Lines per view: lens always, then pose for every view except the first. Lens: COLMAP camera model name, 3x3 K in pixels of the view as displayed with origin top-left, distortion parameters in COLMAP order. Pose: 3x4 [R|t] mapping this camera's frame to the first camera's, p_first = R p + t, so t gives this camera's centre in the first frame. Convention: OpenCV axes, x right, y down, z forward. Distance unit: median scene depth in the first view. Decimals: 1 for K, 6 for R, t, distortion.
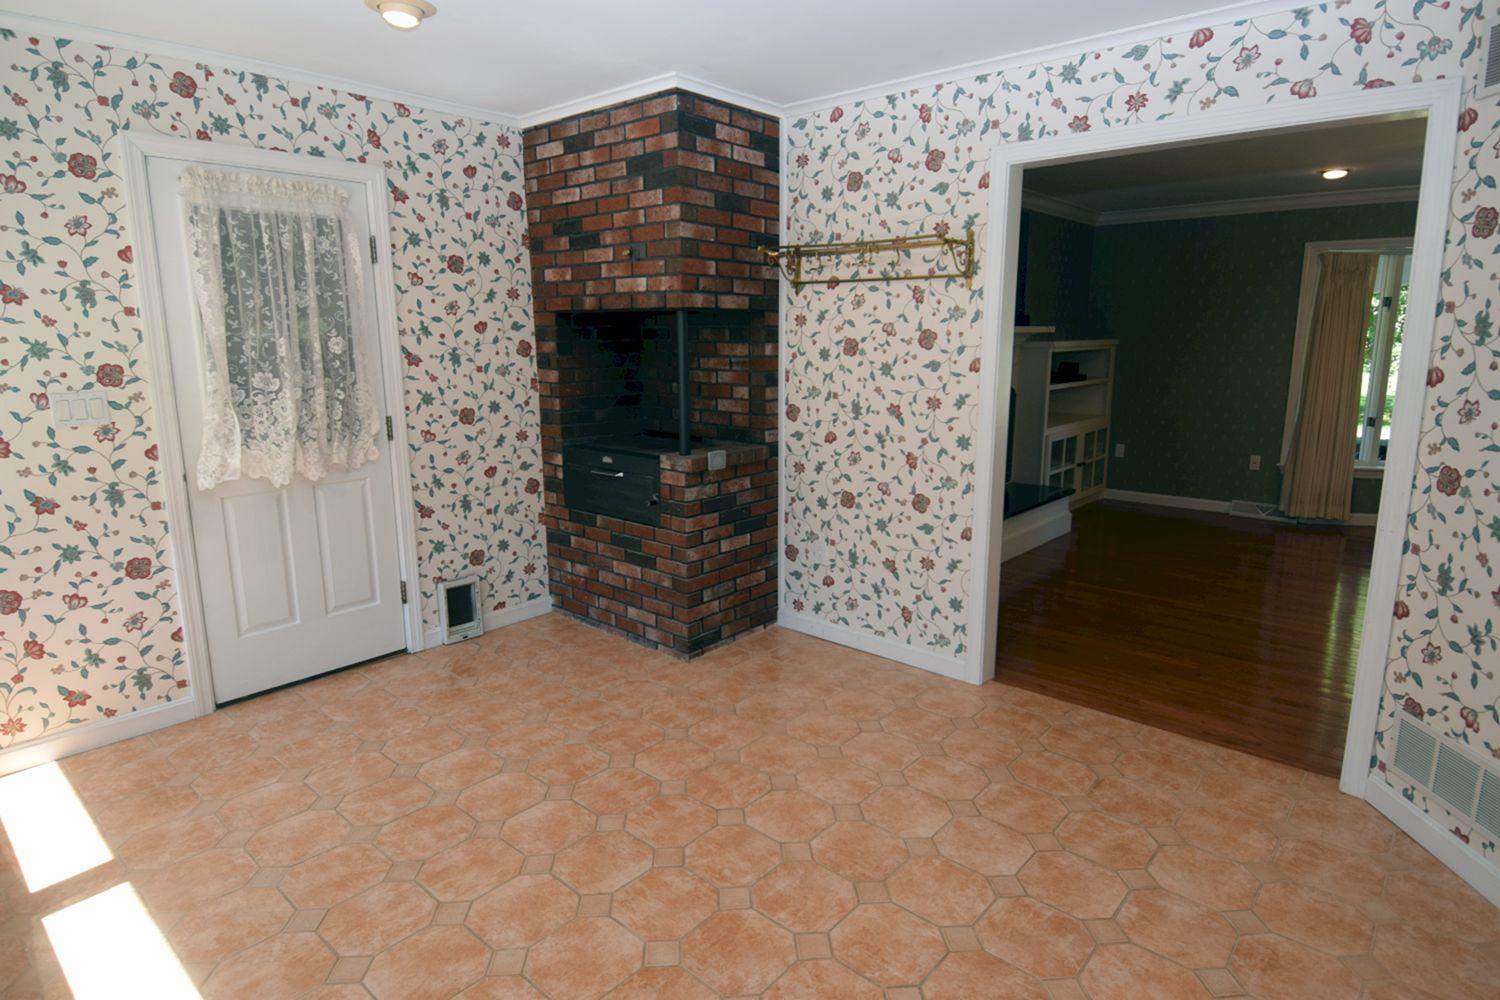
lens RADIAL K [[836.9, 0, 760.4], [0, 836.9, 495.7], [0, 0, 1]] dist [0.062946, -0.066187]
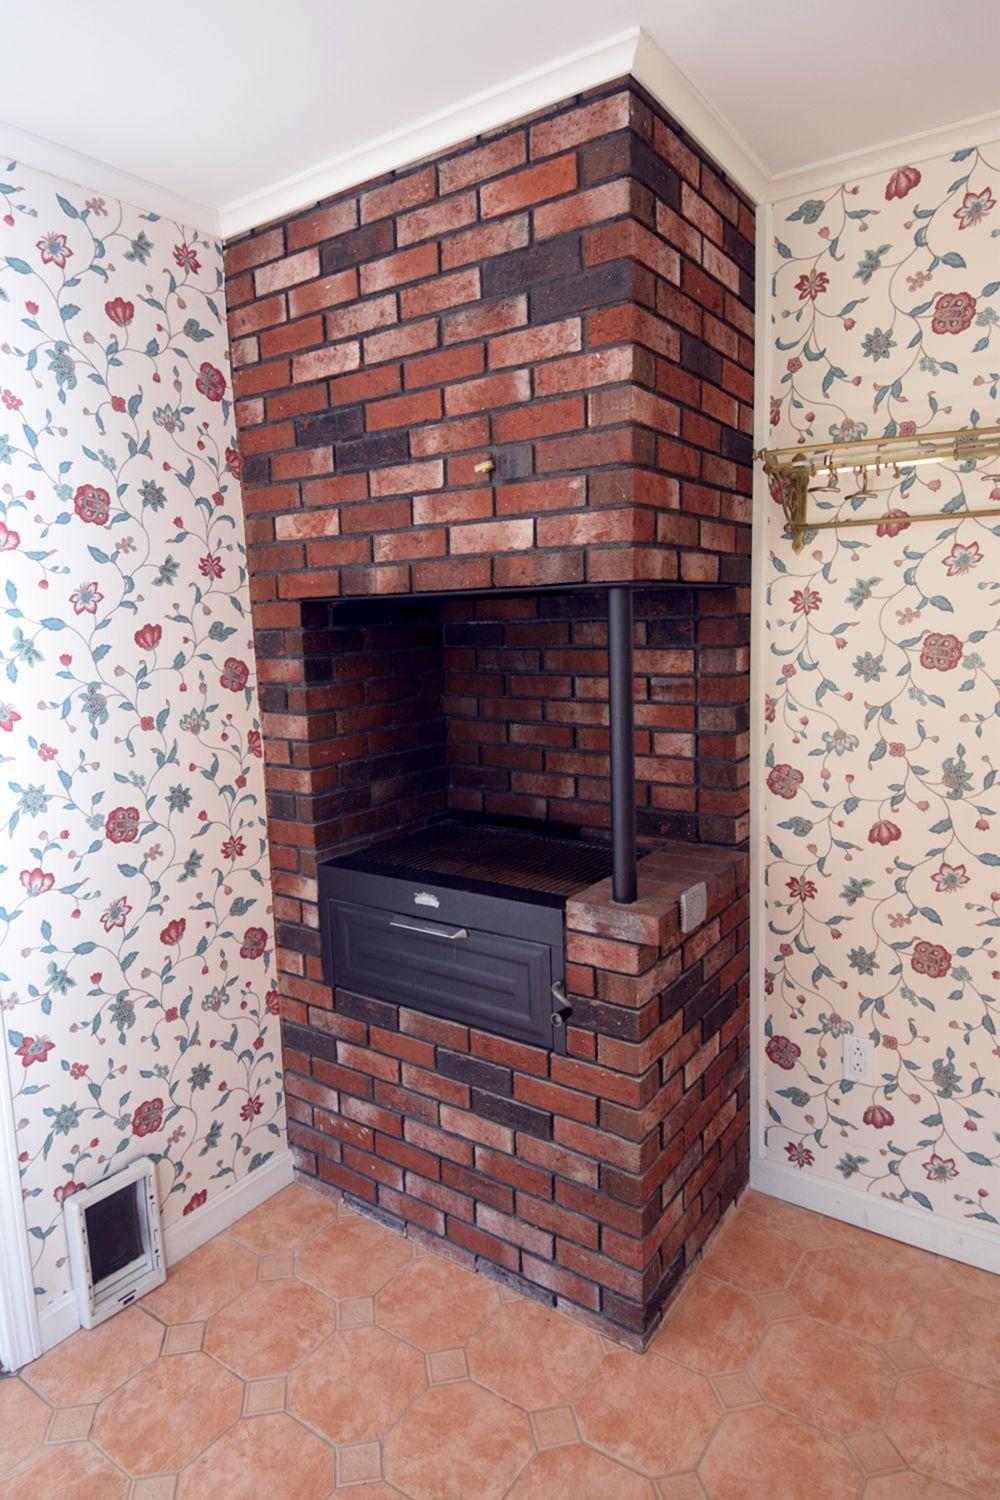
lens RADIAL K [[896.9, 0, 496.9], [0, 896.9, 737.8], [0, 0, 1]] dist [0.061788, -0.068715]
pose [[0.993964, -0.043951, 0.100514, -0.192278], [0.049778, 0.997177, -0.056223, -0.105566], [-0.097760, 0.060887, 0.993346, 0.483189]]
